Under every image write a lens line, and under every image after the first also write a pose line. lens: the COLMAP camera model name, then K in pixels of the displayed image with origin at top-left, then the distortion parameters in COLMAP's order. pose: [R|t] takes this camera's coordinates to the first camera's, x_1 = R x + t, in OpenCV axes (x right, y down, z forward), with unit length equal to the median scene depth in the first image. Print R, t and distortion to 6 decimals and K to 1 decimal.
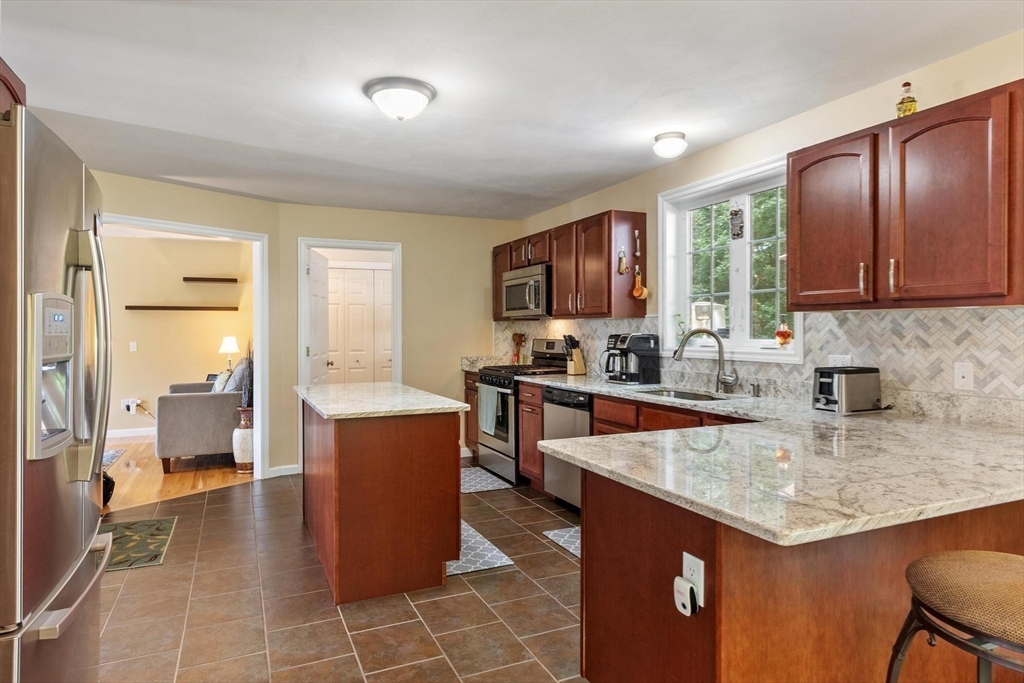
lens RADIAL K [[587.1, 0, 503.7], [0, 587.1, 333.6], [0, 0, 1]] dist [0.008180, 0.000104]
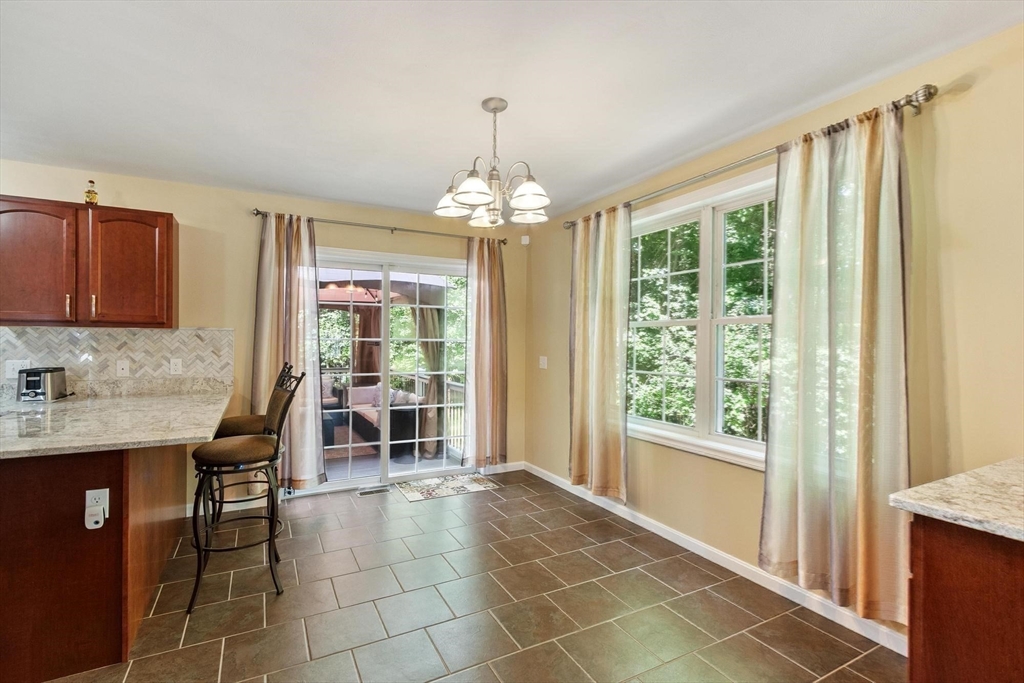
lens RADIAL K [[456.3, 0, 492.8], [0, 456.3, 344.7], [0, 0, 1]] dist [0.002949, 0.000404]
pose [[-0.067279, -0.006938, 0.997710, -0.565188], [0.002312, 0.999972, 0.007110, -0.002272], [-0.997732, 0.002785, -0.067261, 0.032781]]
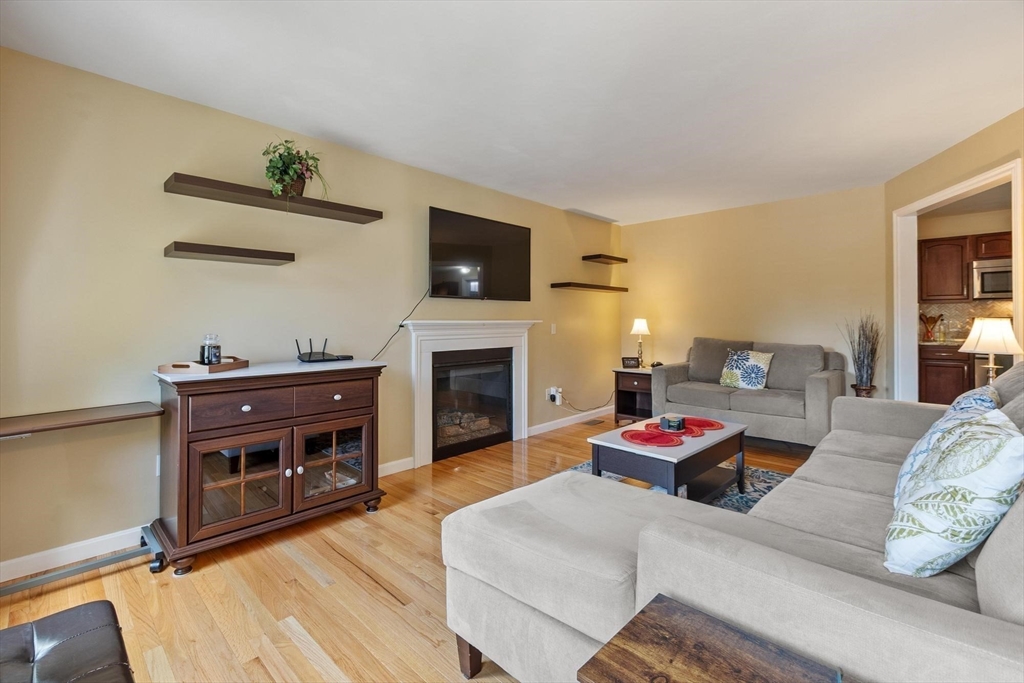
lens RADIAL K [[456.3, 0, 485.9], [0, 456.3, 317.2], [0, 0, 1]] dist [0.002949, 0.000404]
pose [[0.934179, -0.000446, 0.356804, -2.647323], [0.004162, 0.999945, -0.009647, 0.030084], [-0.356780, 0.010497, 0.934129, 1.061592]]
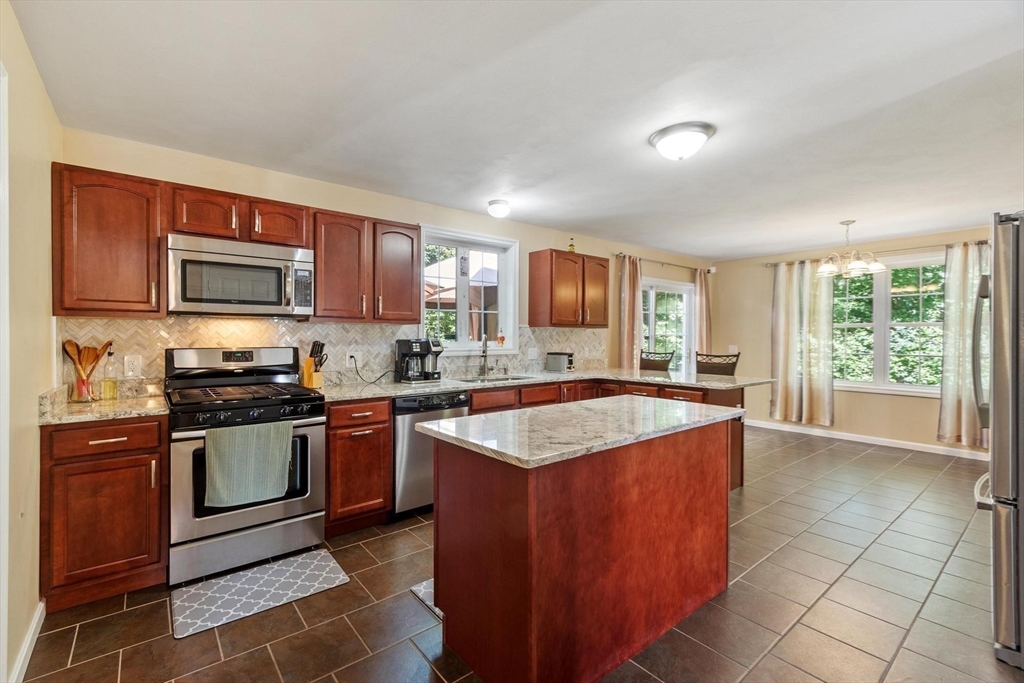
lens RADIAL K [[456.3, 0, 499.9], [0, 456.3, 339.8], [0, 0, 1]] dist [0.002949, 0.000404]
pose [[-0.253154, -0.007368, 0.967398, -1.089335], [0.001338, 0.999967, 0.007966, -0.006507], [-0.967425, 0.003311, -0.253136, 1.723115]]
